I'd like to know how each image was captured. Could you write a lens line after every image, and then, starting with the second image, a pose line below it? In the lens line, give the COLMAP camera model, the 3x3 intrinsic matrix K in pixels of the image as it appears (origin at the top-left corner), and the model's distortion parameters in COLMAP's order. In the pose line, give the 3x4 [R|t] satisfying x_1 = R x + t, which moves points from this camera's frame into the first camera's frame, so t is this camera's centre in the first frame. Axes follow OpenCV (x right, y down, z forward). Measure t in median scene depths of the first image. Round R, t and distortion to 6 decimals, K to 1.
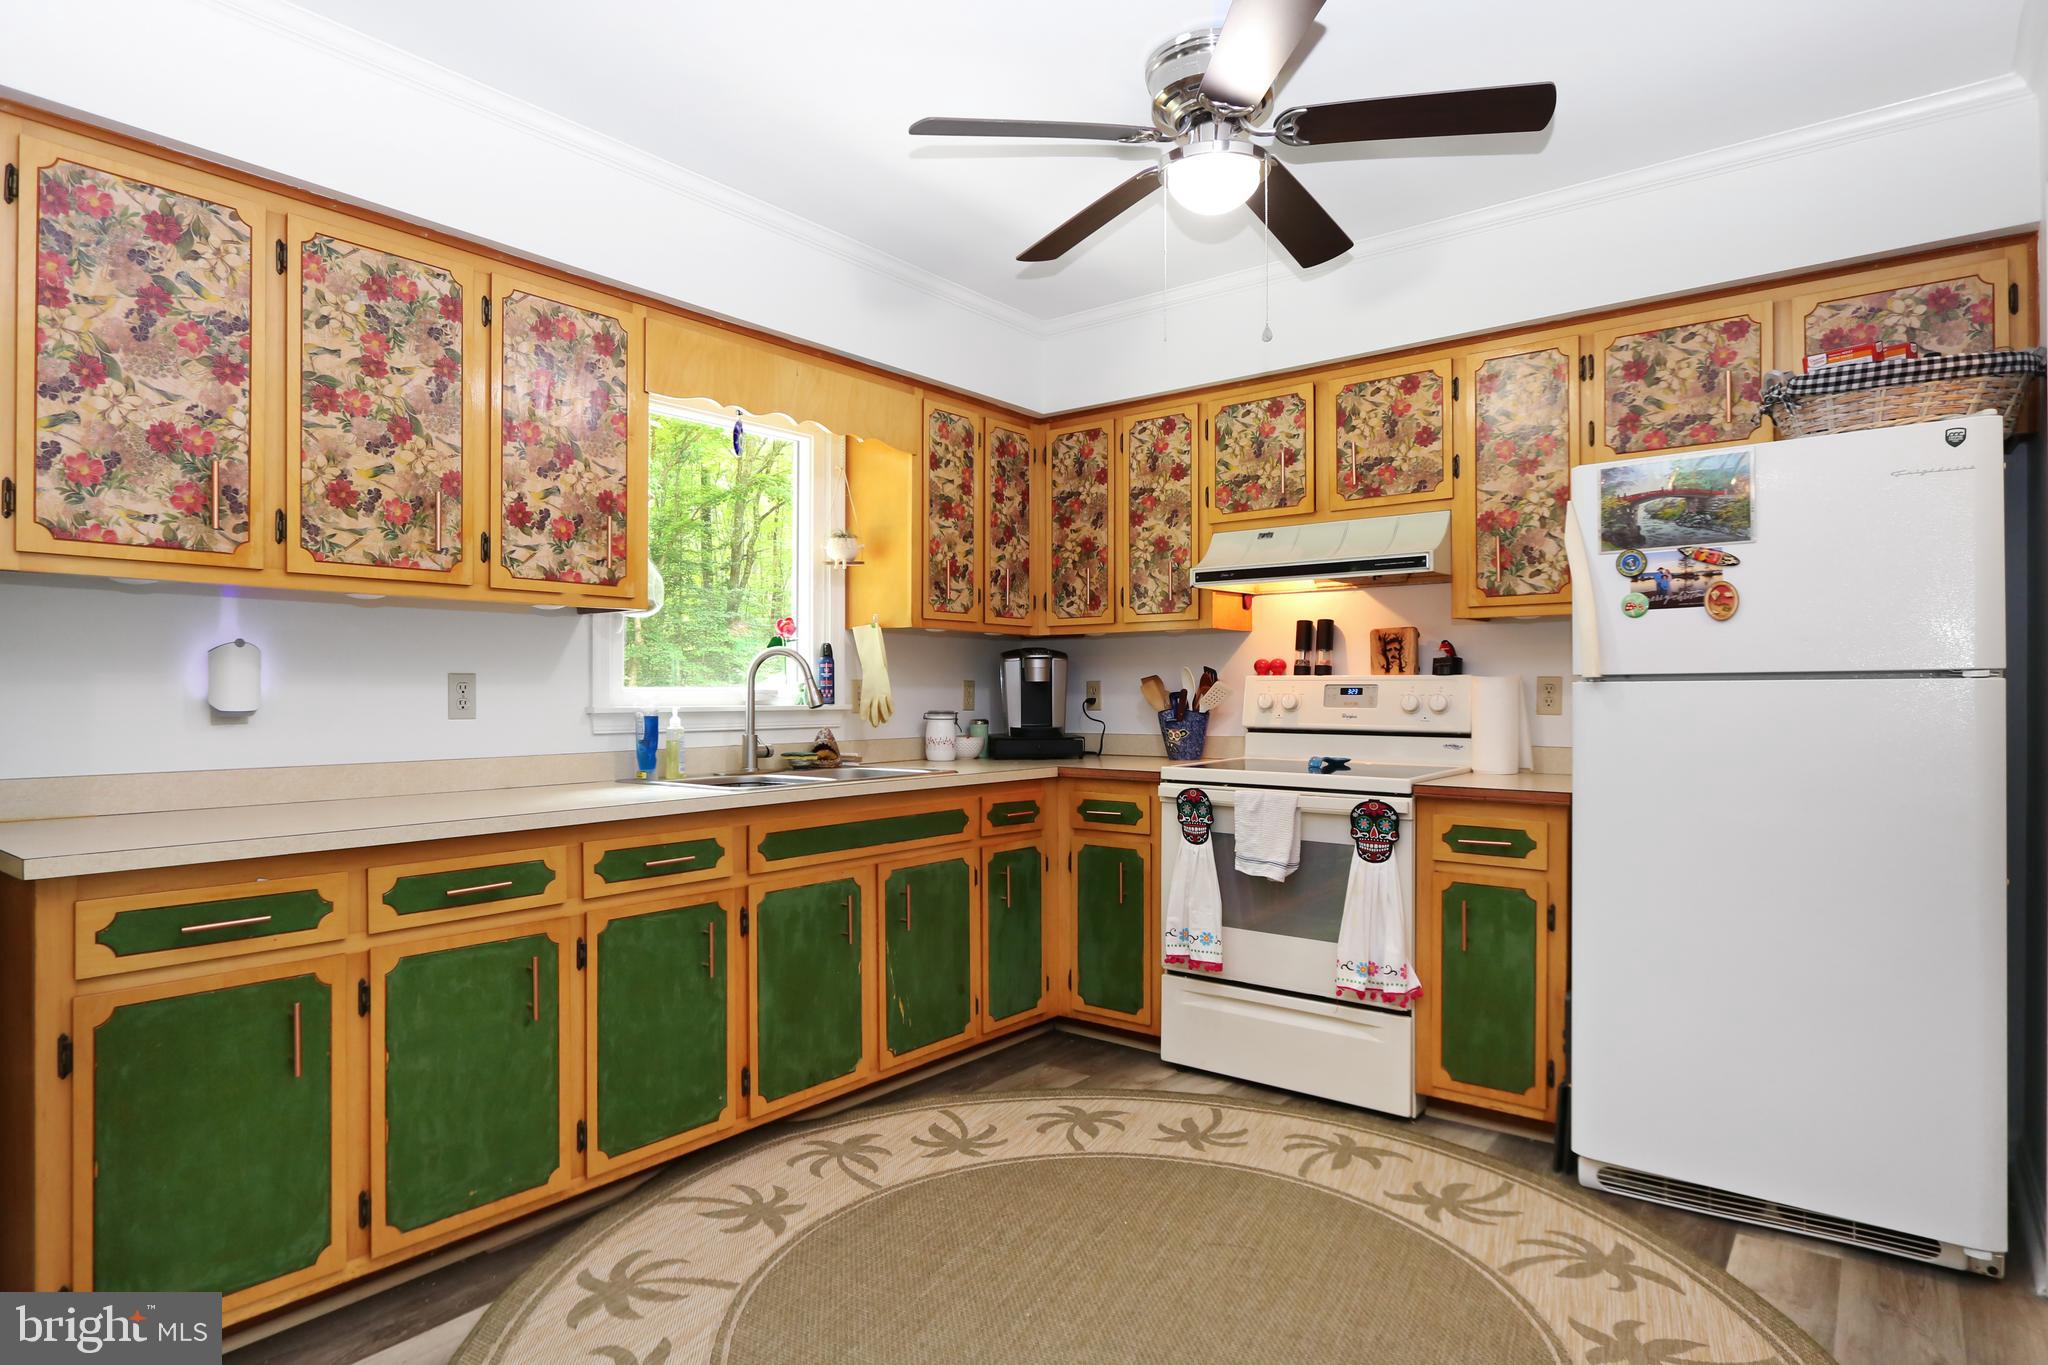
lens RADIAL K [[1111.9, 0, 951.0], [0, 1111.9, 671.3], [0, 0, 1]] dist [-0.018428, 0.002993]
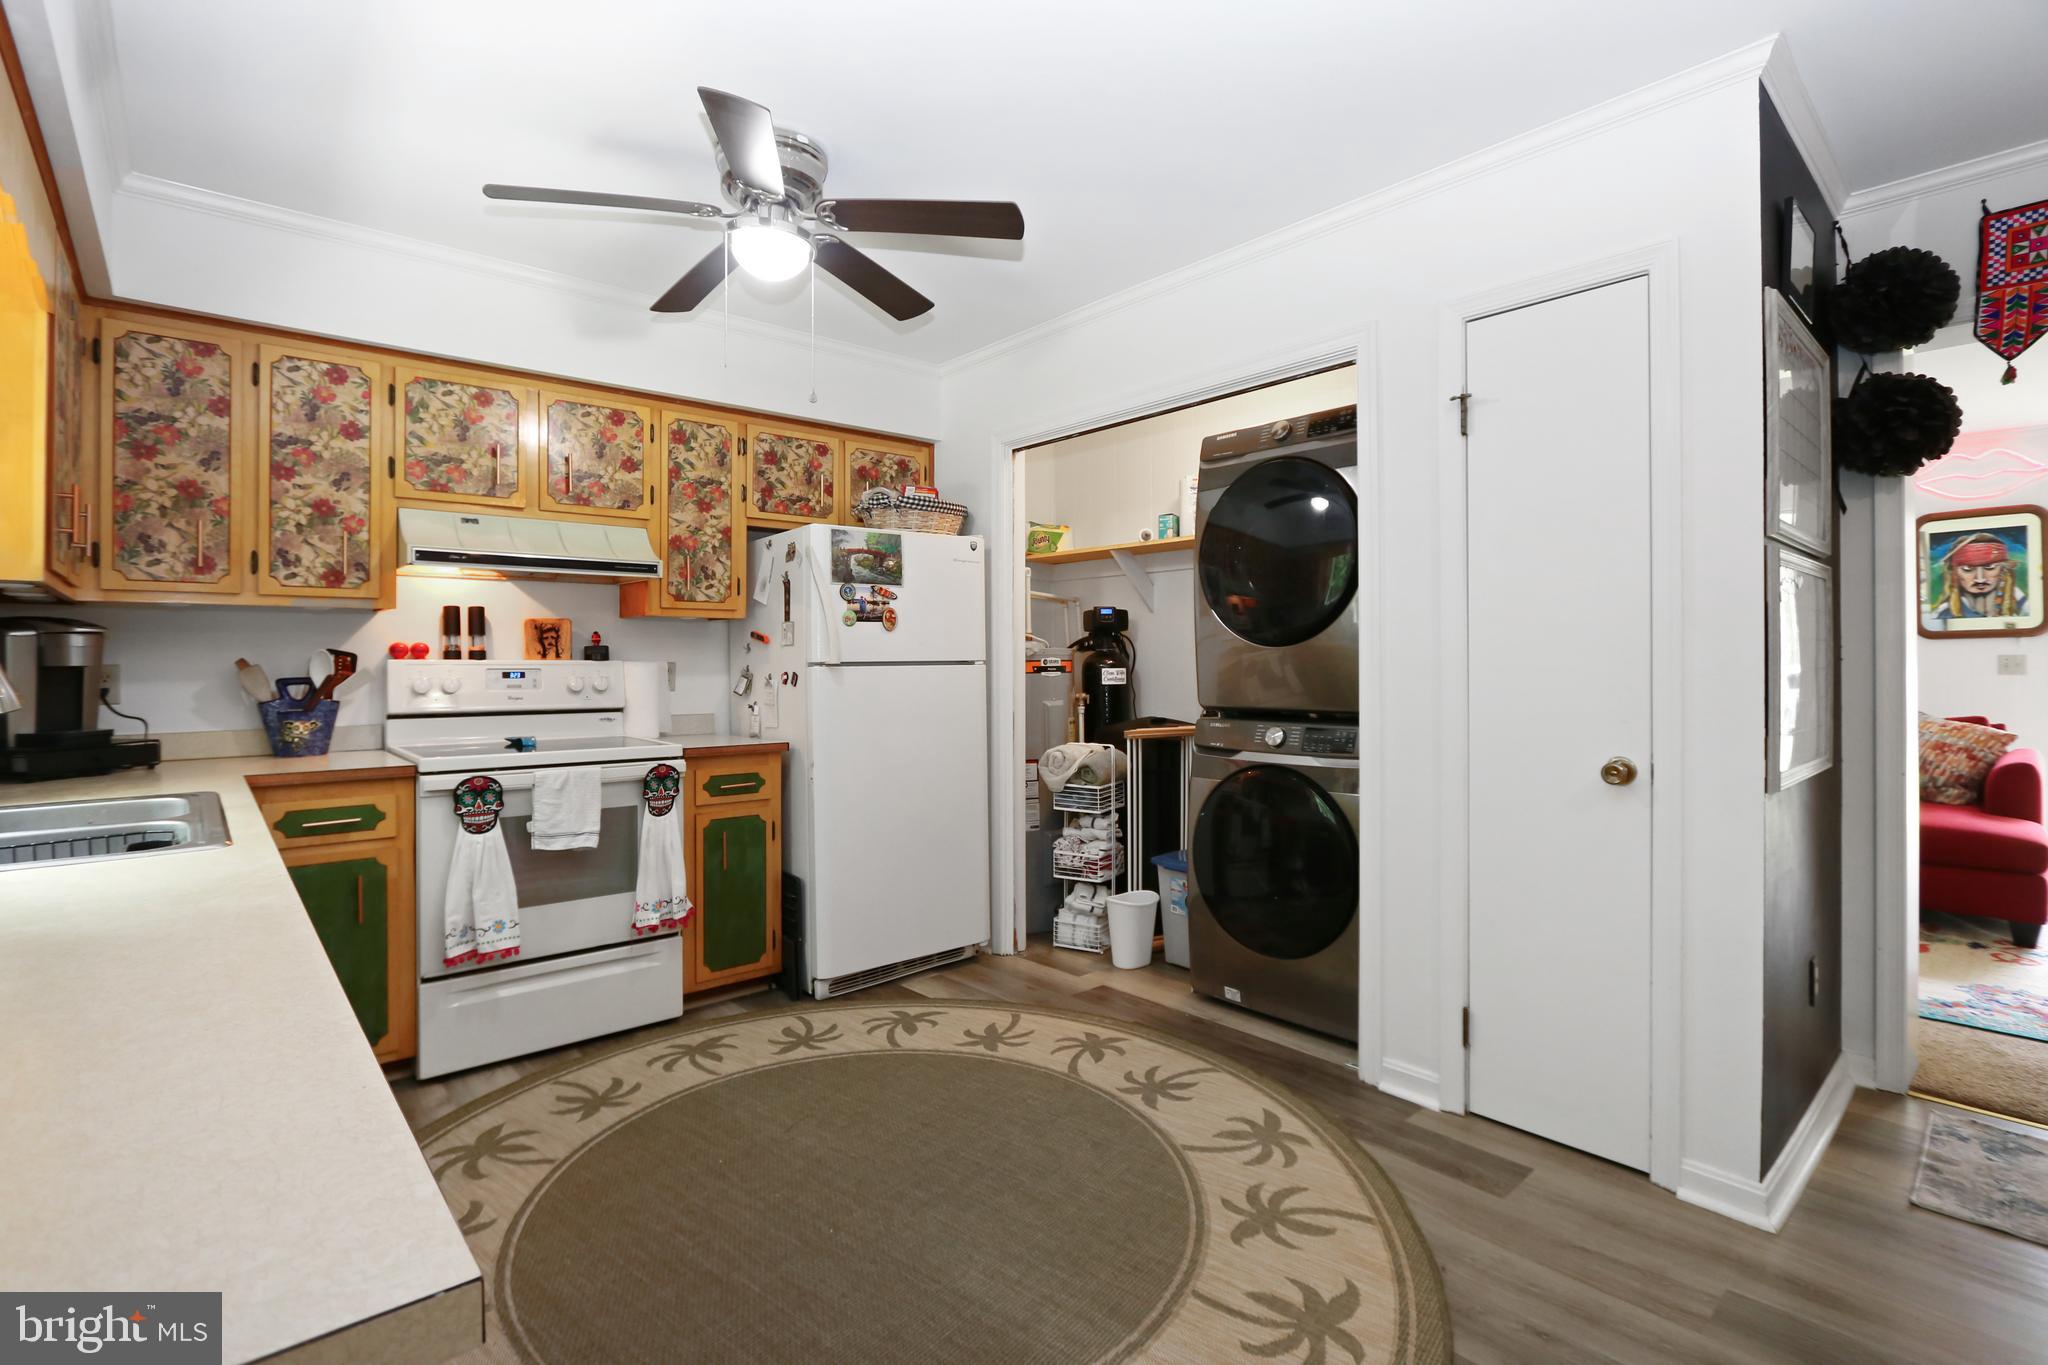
lens RADIAL K [[949.6, 0, 1026.4], [0, 949.6, 644.3], [0, 0, 1]] dist [-0.004947, -0.000259]
pose [[0.169033, 0.021042, 0.985386, -0.561109], [-0.009707, 0.999759, -0.019684, 0.001721], [-0.985563, -0.006238, 0.169196, 0.421115]]
